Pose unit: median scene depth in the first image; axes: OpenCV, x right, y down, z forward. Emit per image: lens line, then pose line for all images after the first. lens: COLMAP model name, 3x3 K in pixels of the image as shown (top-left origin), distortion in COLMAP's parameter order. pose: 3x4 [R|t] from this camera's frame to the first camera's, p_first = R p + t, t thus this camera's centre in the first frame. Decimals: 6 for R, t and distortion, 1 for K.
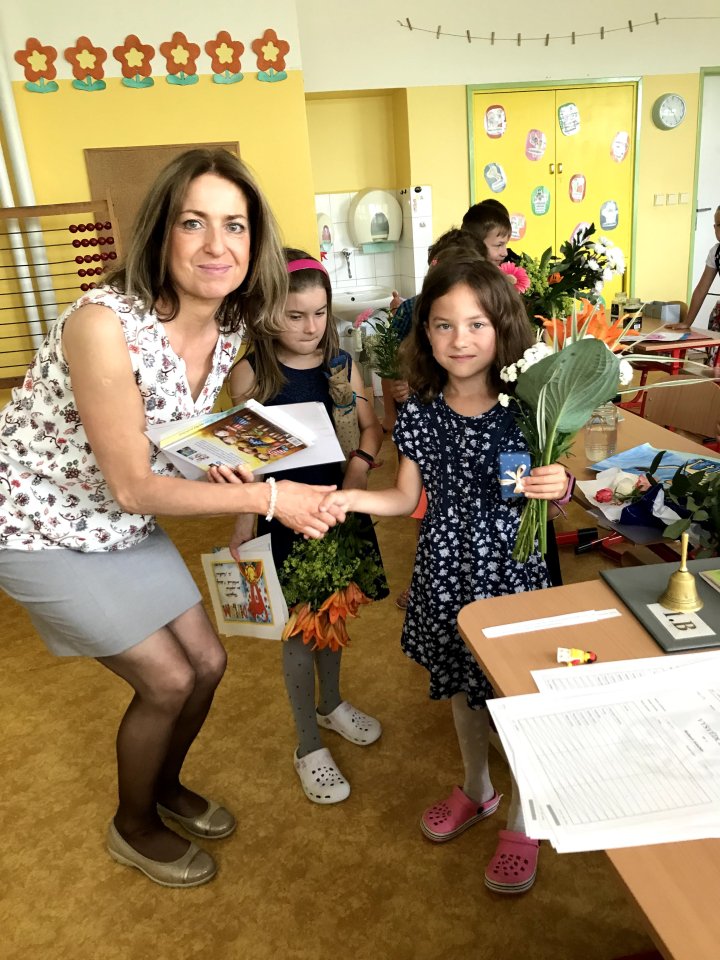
lens RADIAL K [[789.5, 0, 362.4], [0, 789.5, 477.2], [0, 0, 1]] dist [0.017811, -0.006933]
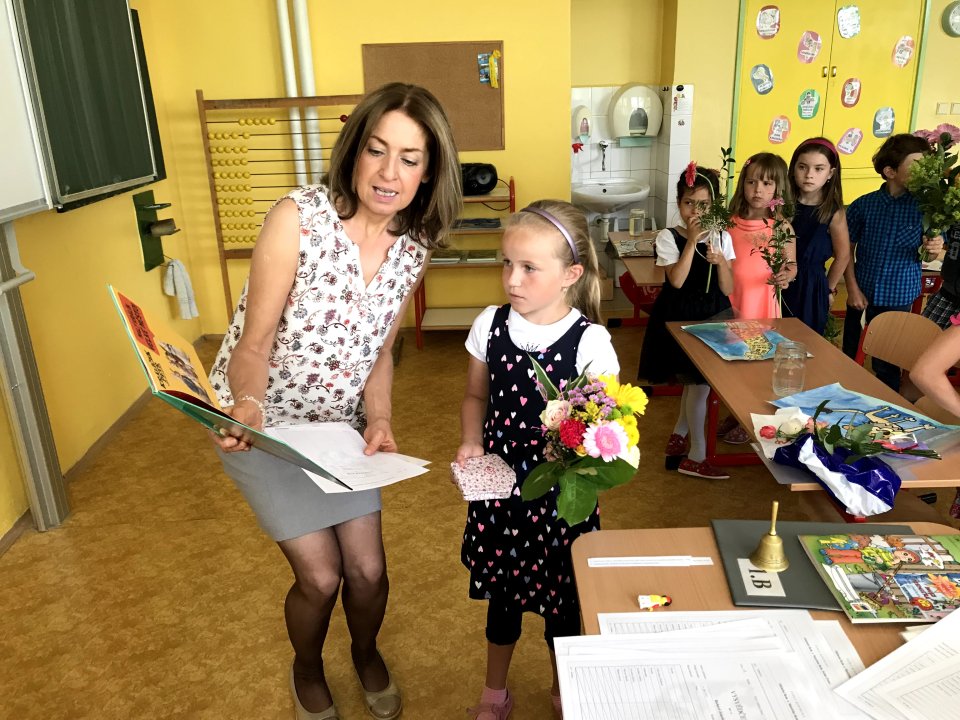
lens RADIAL K [[789.5, 0, 481.6], [0, 789.5, 356.2], [0, 0, 1]] dist [0.017811, -0.006933]
pose [[0.978673, 0.106011, -0.175957, 0.089950], [-0.102921, 0.994333, 0.026623, -0.062291], [0.177782, -0.007945, 0.984038, -0.090922]]
